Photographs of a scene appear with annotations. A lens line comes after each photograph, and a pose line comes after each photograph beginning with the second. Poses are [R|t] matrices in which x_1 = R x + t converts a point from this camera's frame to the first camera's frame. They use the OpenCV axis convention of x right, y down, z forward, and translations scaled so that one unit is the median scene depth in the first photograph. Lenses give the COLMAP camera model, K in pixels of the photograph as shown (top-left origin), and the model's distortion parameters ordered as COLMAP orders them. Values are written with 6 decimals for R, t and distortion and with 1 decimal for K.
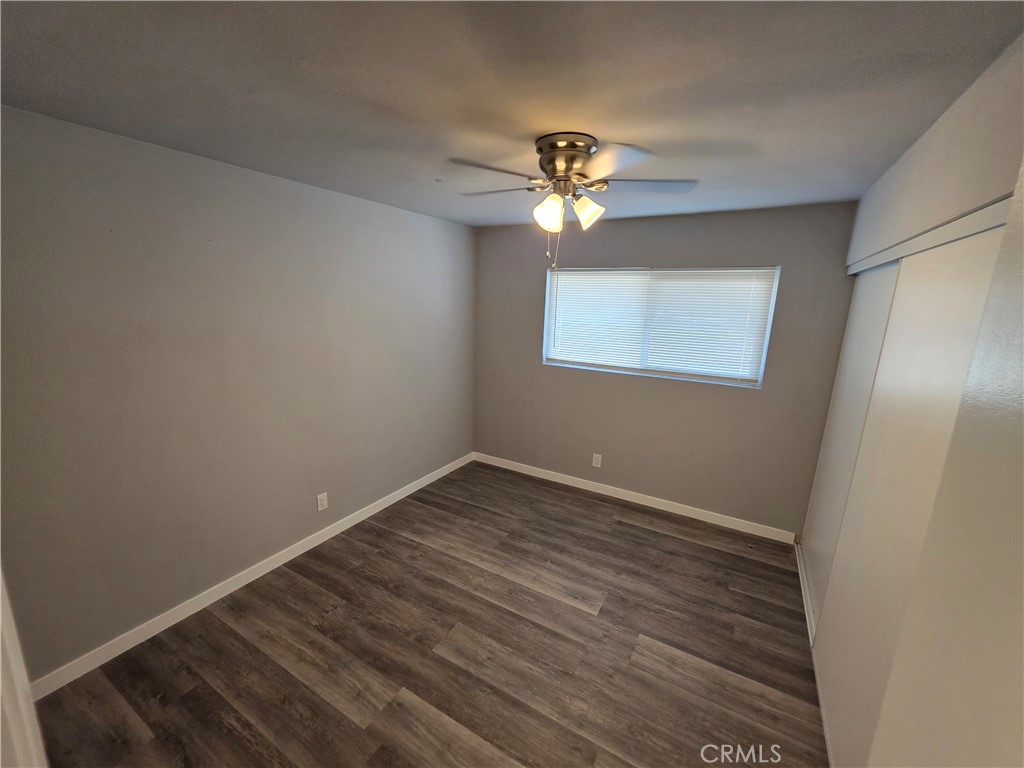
lens RADIAL K [[414.7, 0, 511.5], [0, 414.7, 387.3], [0, 0, 1]] dist [-0.000253, 0.000137]
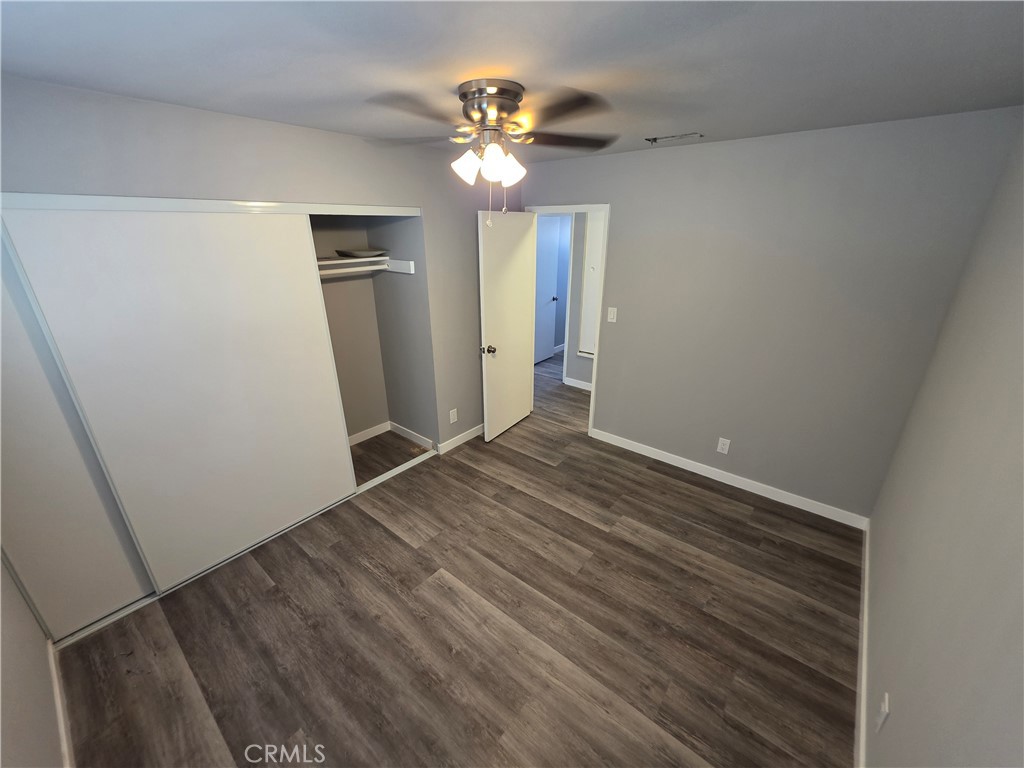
lens RADIAL K [[414.7, 0, 511.5], [0, 414.7, 387.3], [0, 0, 1]] dist [-0.000253, 0.000137]
pose [[-0.984987, -0.080720, 0.152592, -0.088070], [0.016764, 0.835034, 0.549942, -0.391023], [-0.171811, 0.544244, -0.821145, 1.559270]]
